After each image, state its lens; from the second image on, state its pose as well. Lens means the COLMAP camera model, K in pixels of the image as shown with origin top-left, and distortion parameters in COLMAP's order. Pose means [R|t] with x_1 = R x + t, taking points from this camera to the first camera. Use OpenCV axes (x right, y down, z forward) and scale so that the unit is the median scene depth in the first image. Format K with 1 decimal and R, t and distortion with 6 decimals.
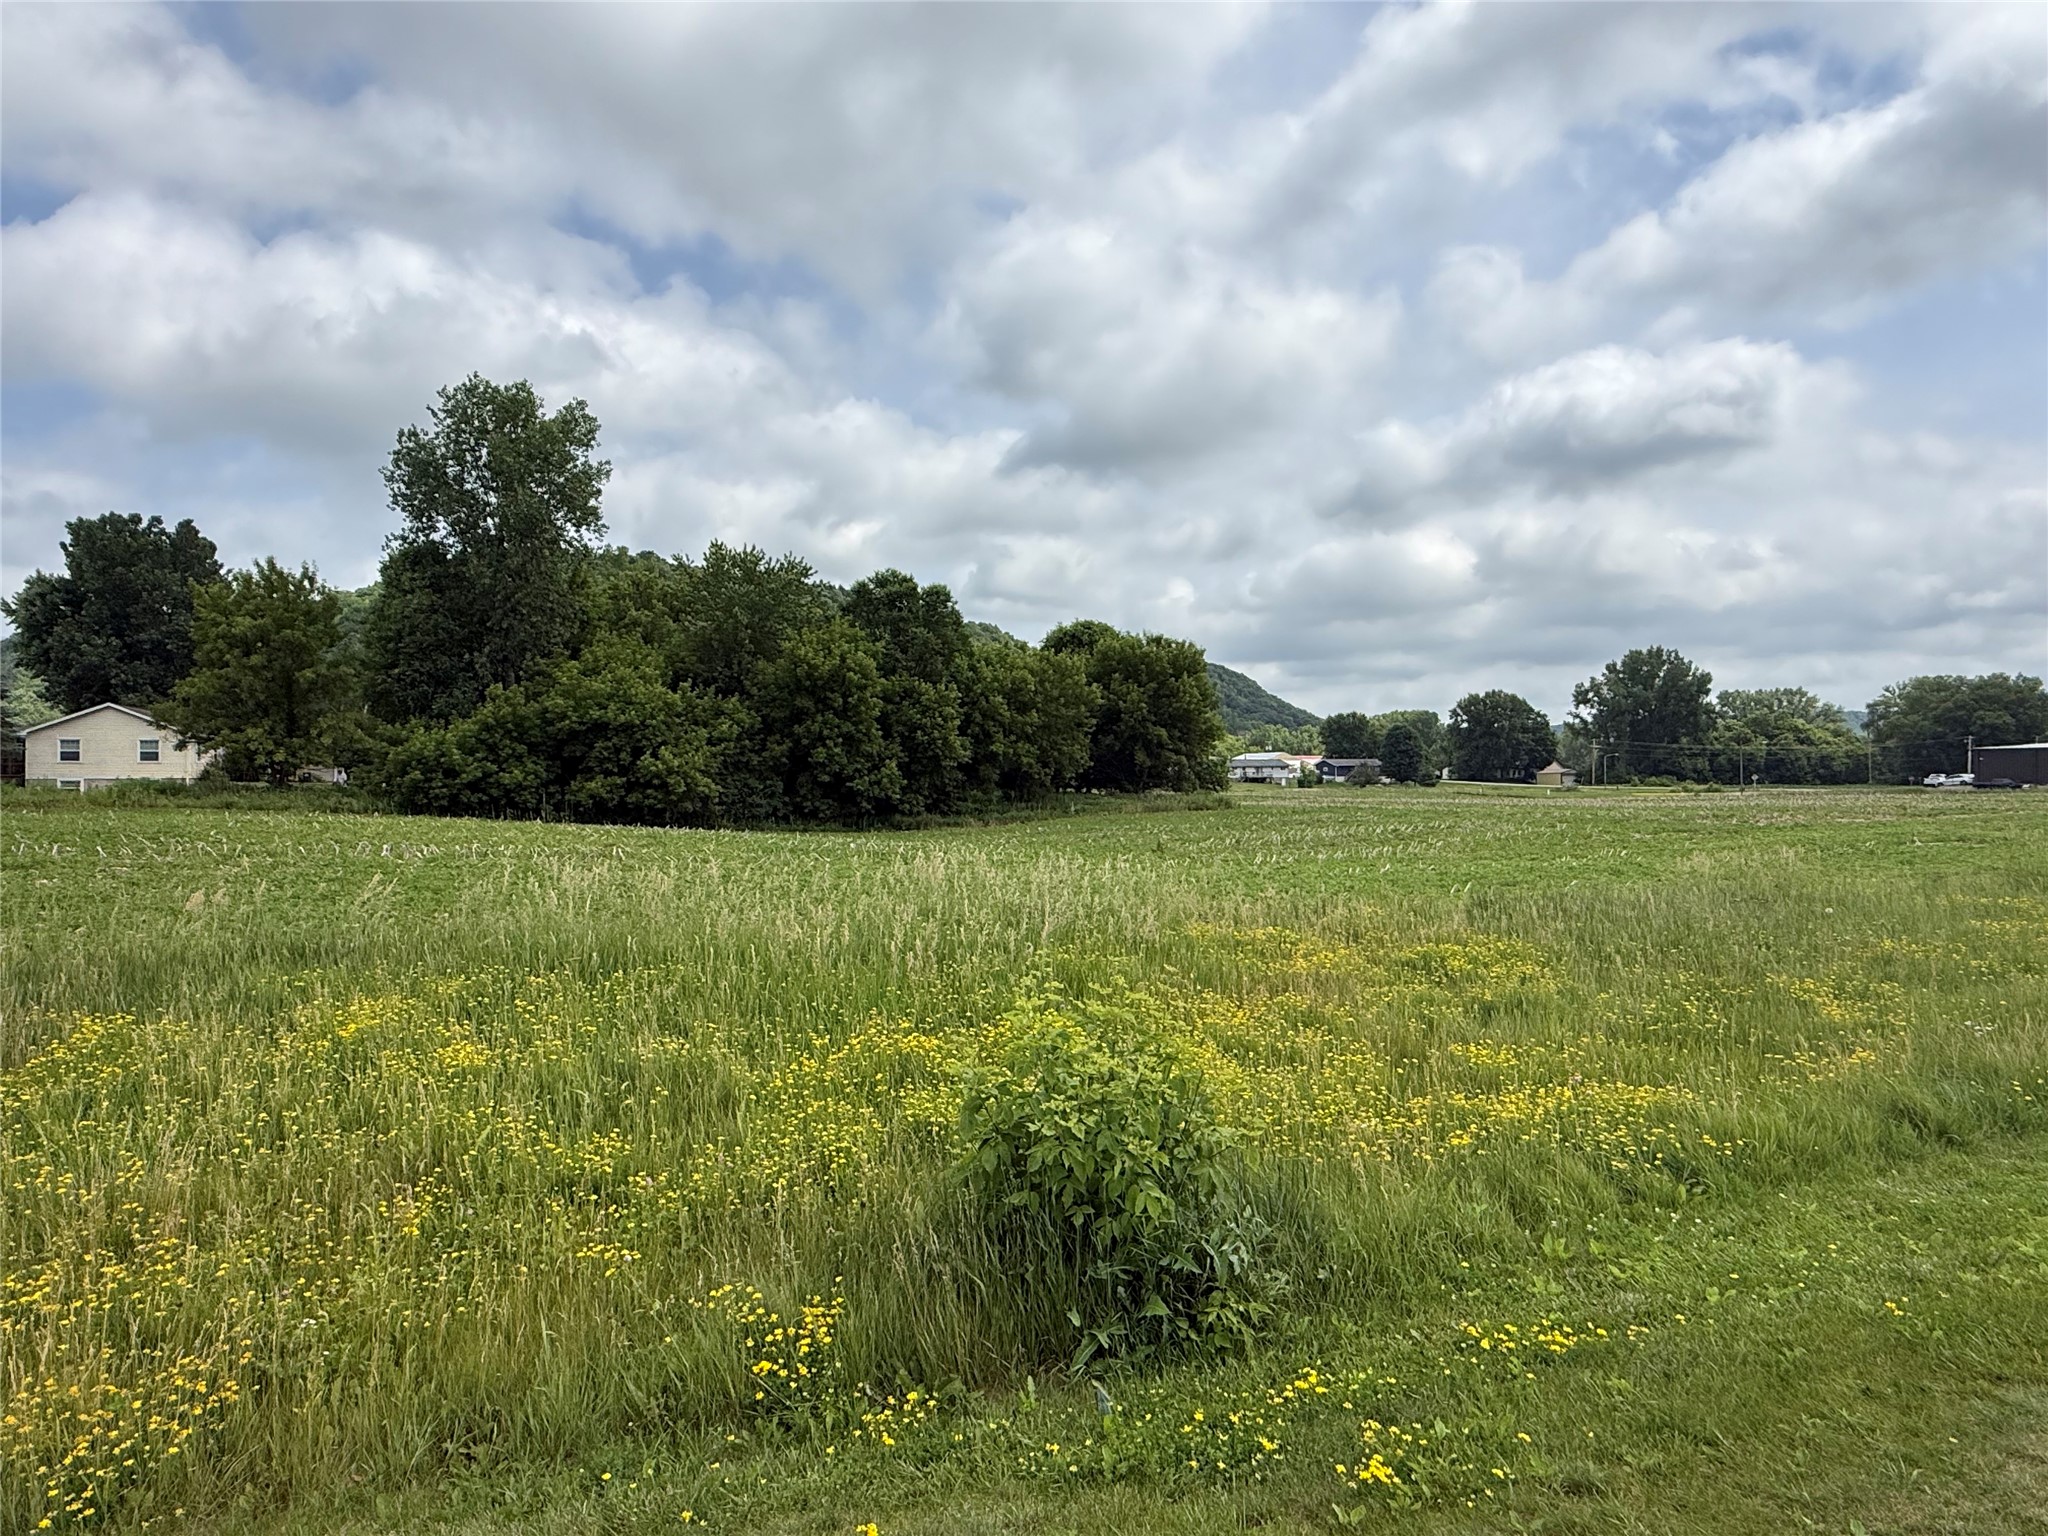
lens RADIAL K [[1209.2, 0, 1024.5], [0, 1209.2, 760.4], [0, 0, 1]] dist [0.004059, -0.000937]
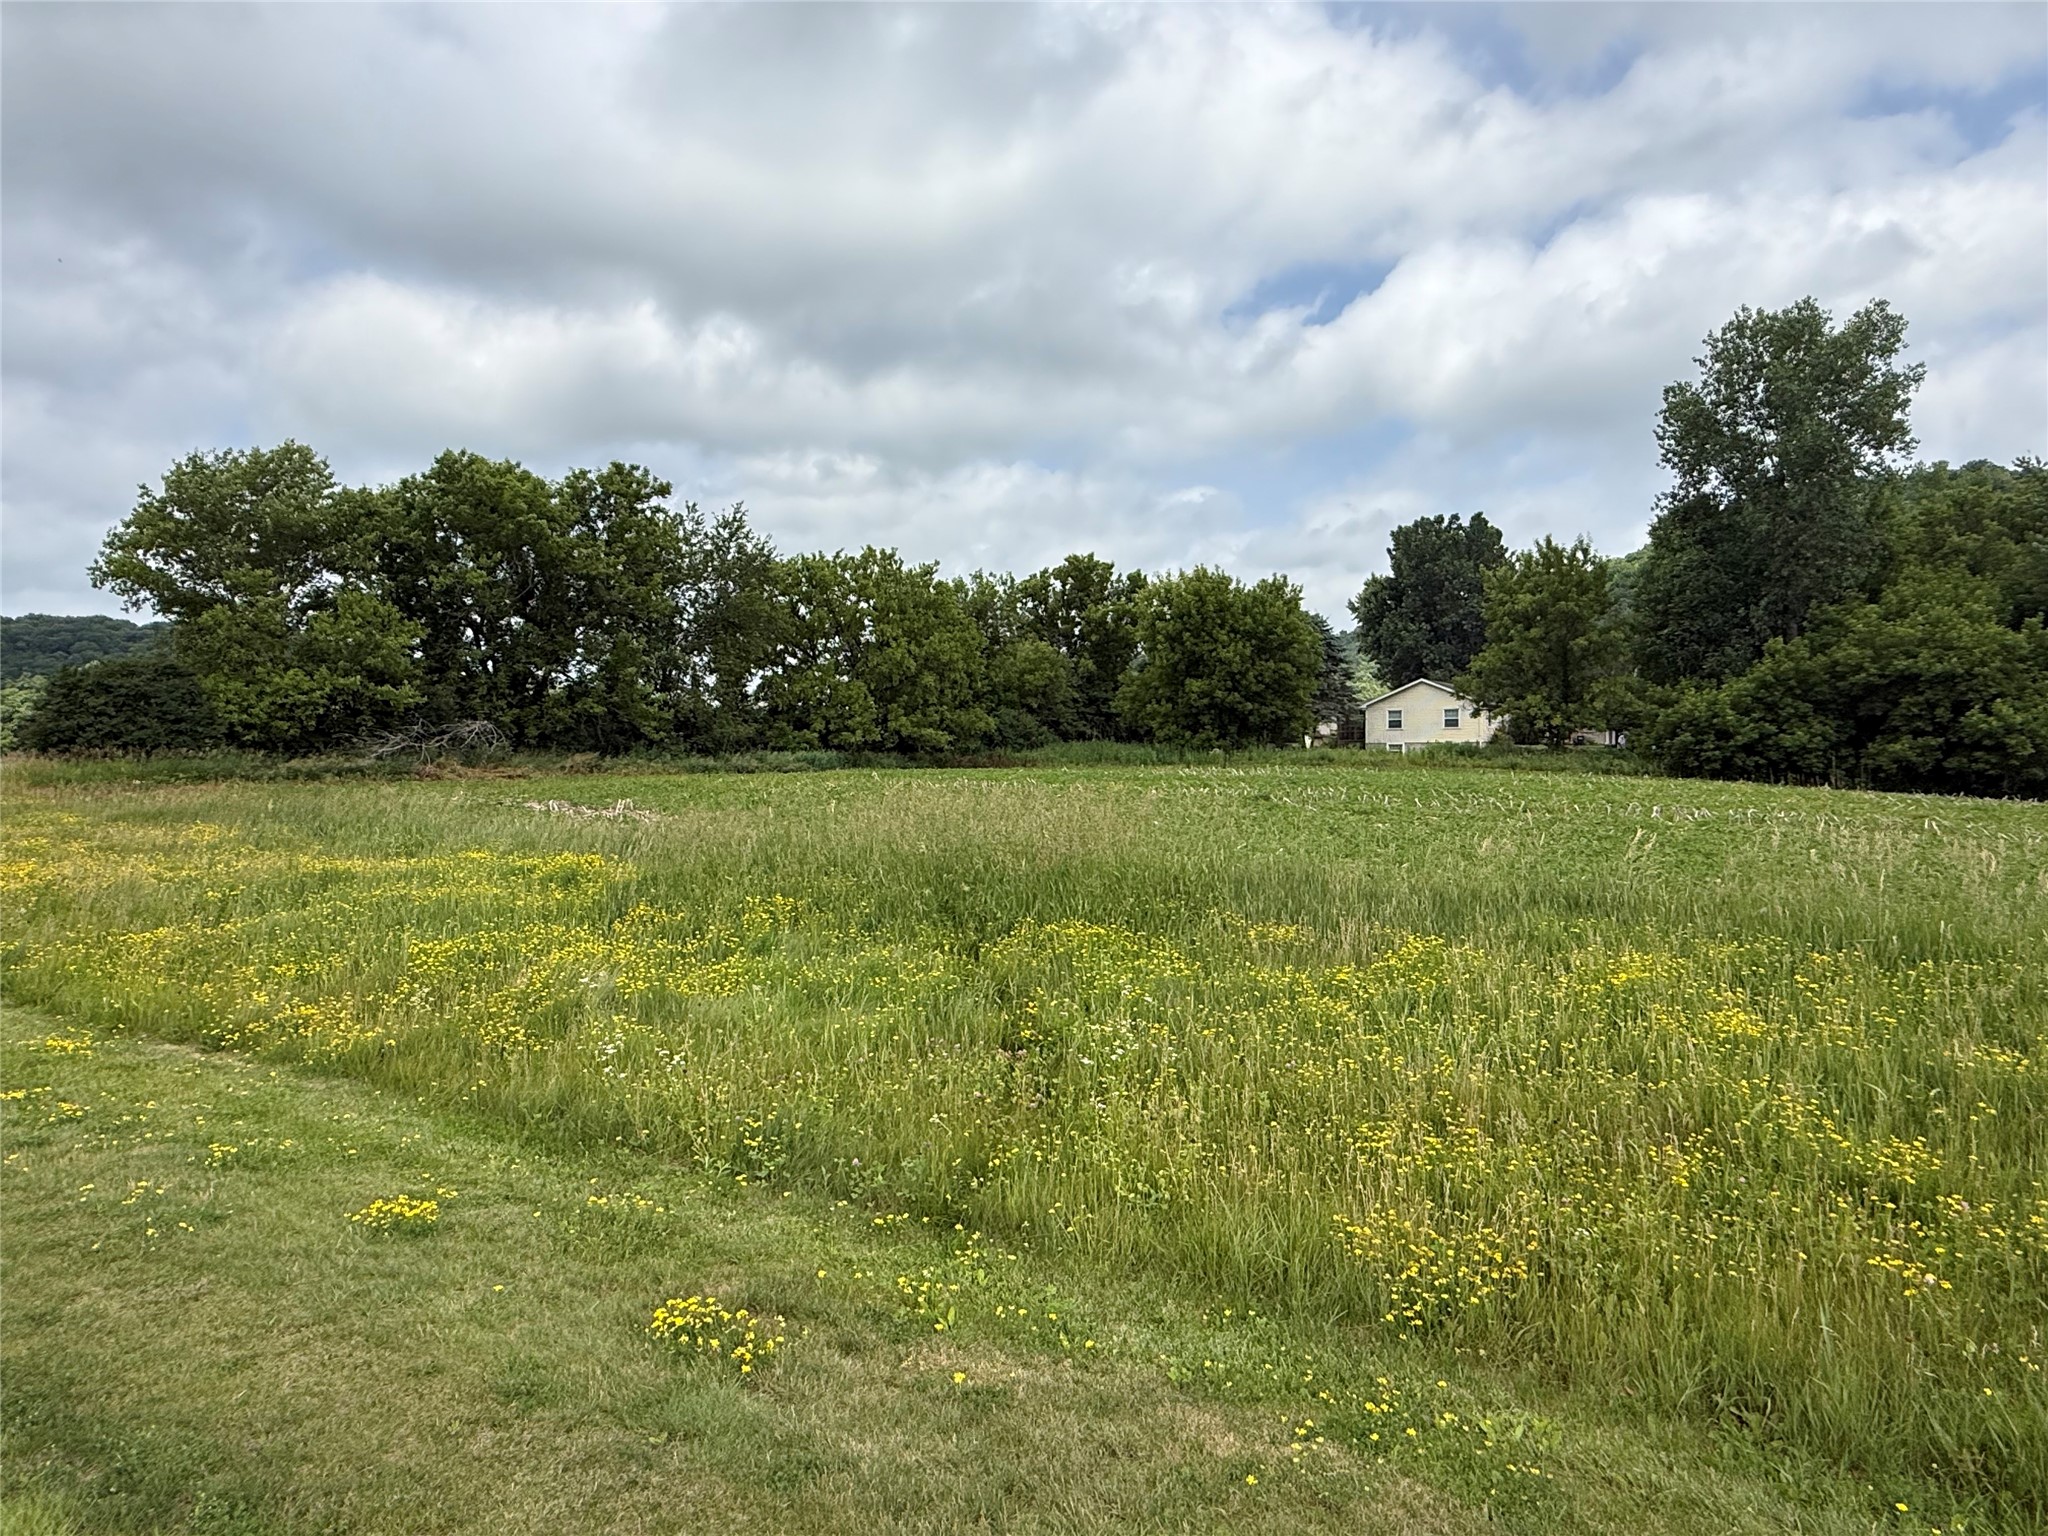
lens RADIAL K [[1209.2, 0, 1003.5], [0, 1209.2, 771.4], [0, 0, 1]] dist [0.004059, -0.000937]
pose [[0.557211, 0.015992, -0.830217, 0.008067], [0.016727, 0.999395, 0.030478, 0.001612], [0.830202, -0.030870, 0.556607, -0.014336]]
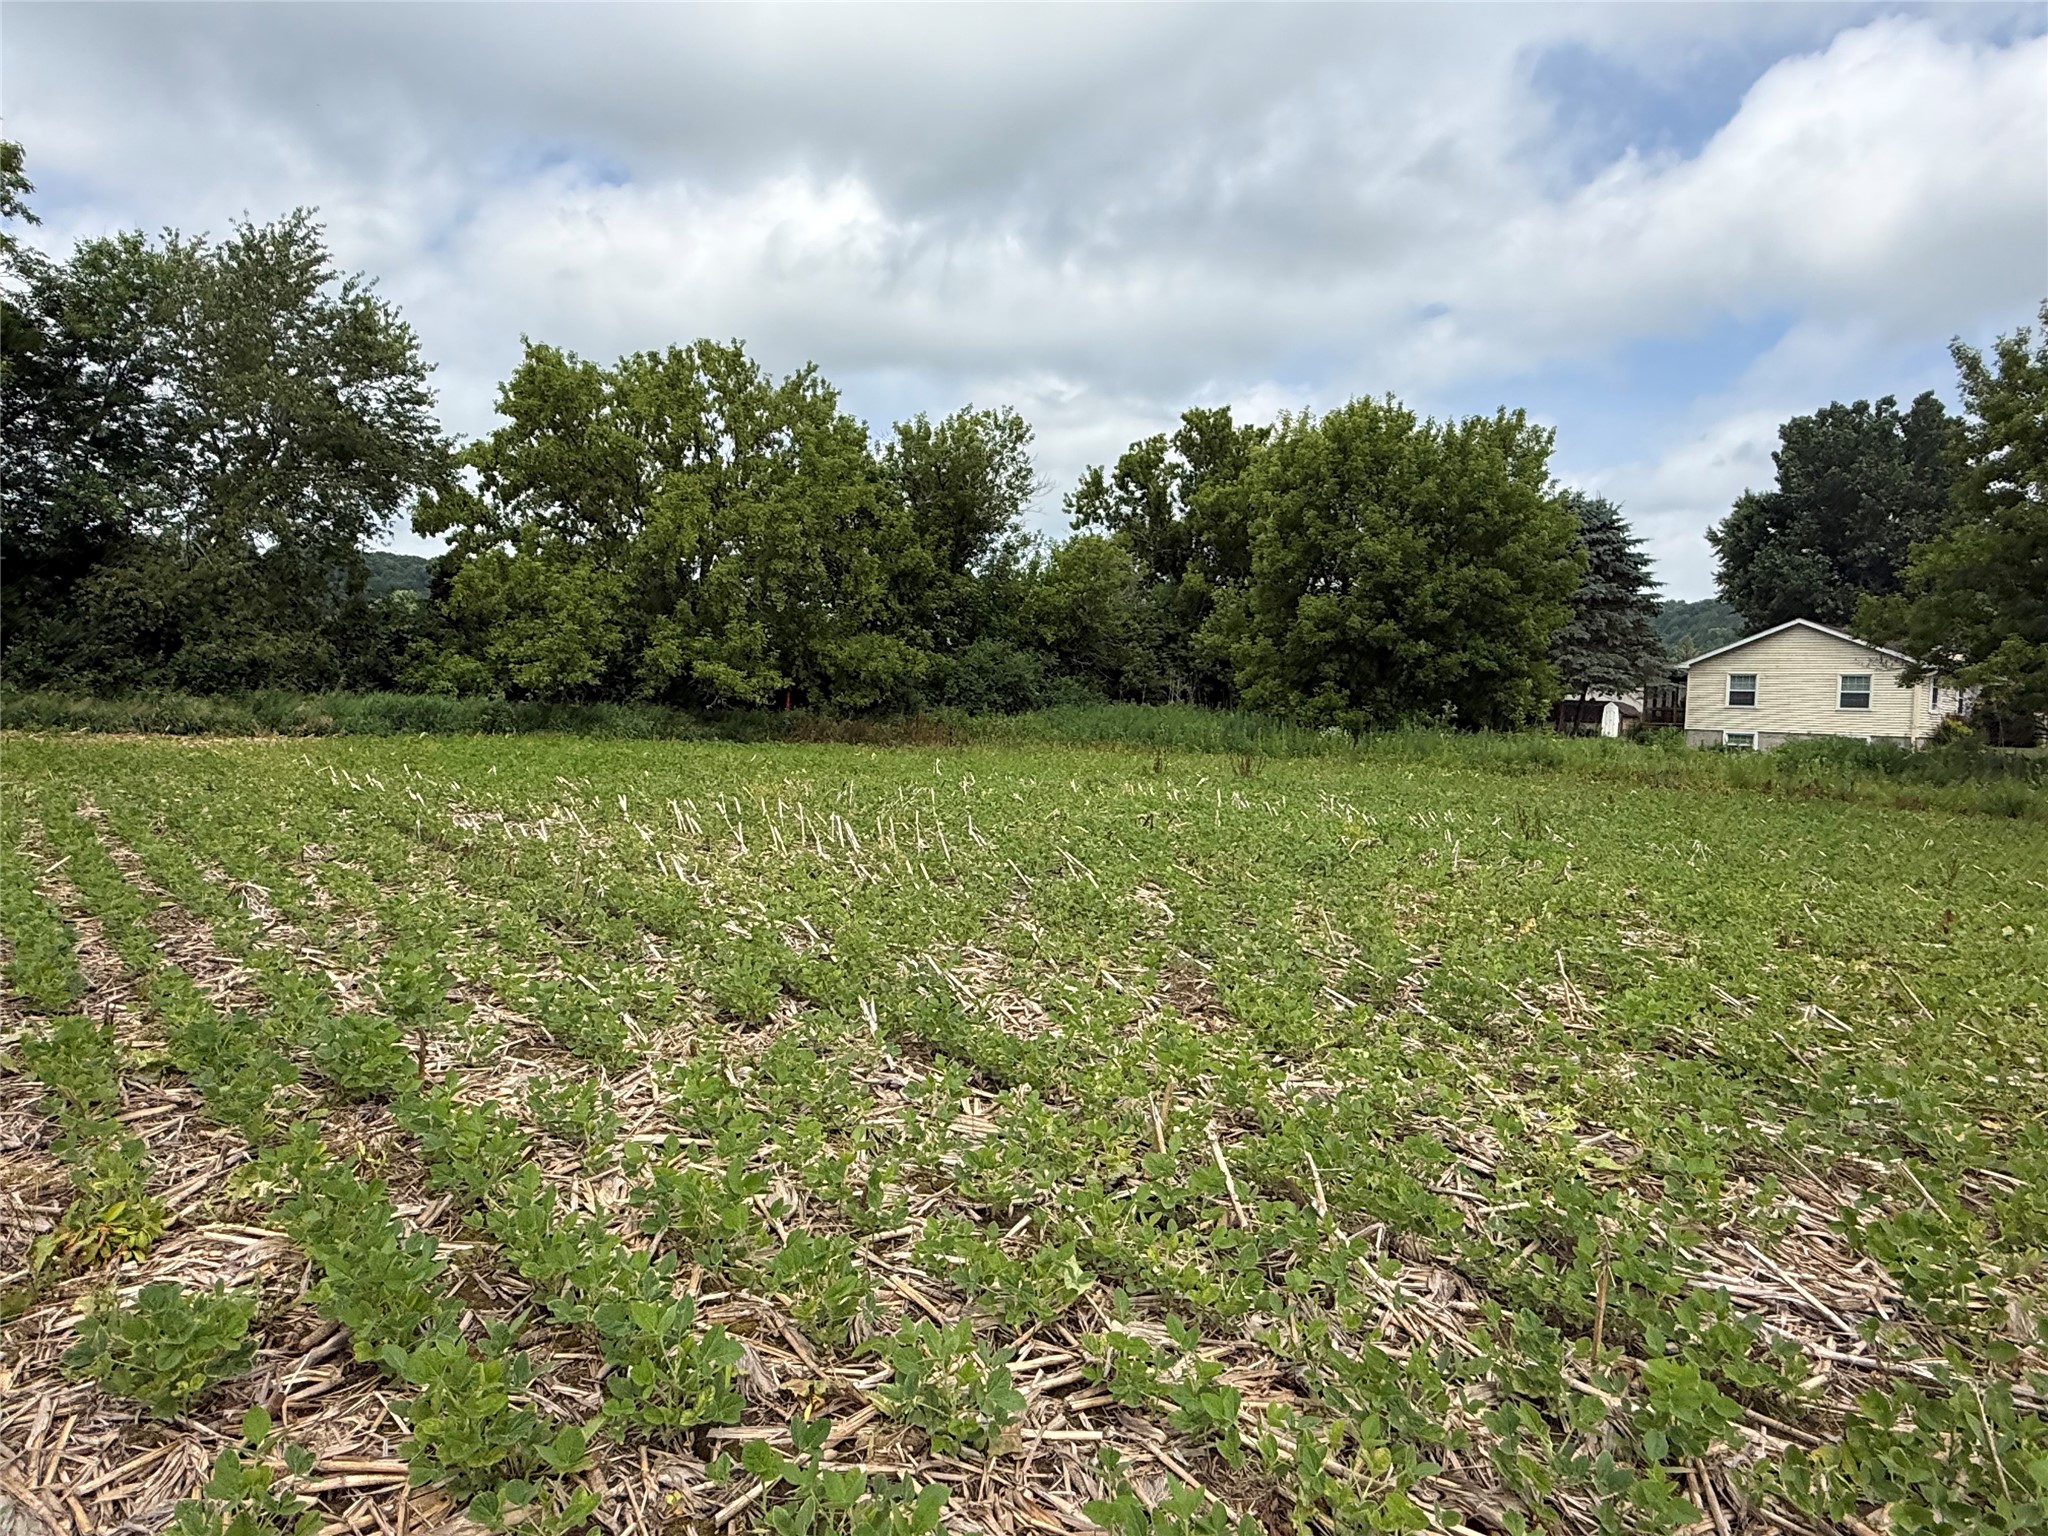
lens RADIAL K [[1209.2, 0, 1024.2], [0, 1209.2, 766.0], [0, 0, 1]] dist [0.004059, -0.000937]
pose [[0.334291, 0.065659, -0.940180, -2.692066], [-0.025526, 0.997835, 0.060609, 0.034130], [0.942124, 0.003738, 0.335244, 3.793239]]
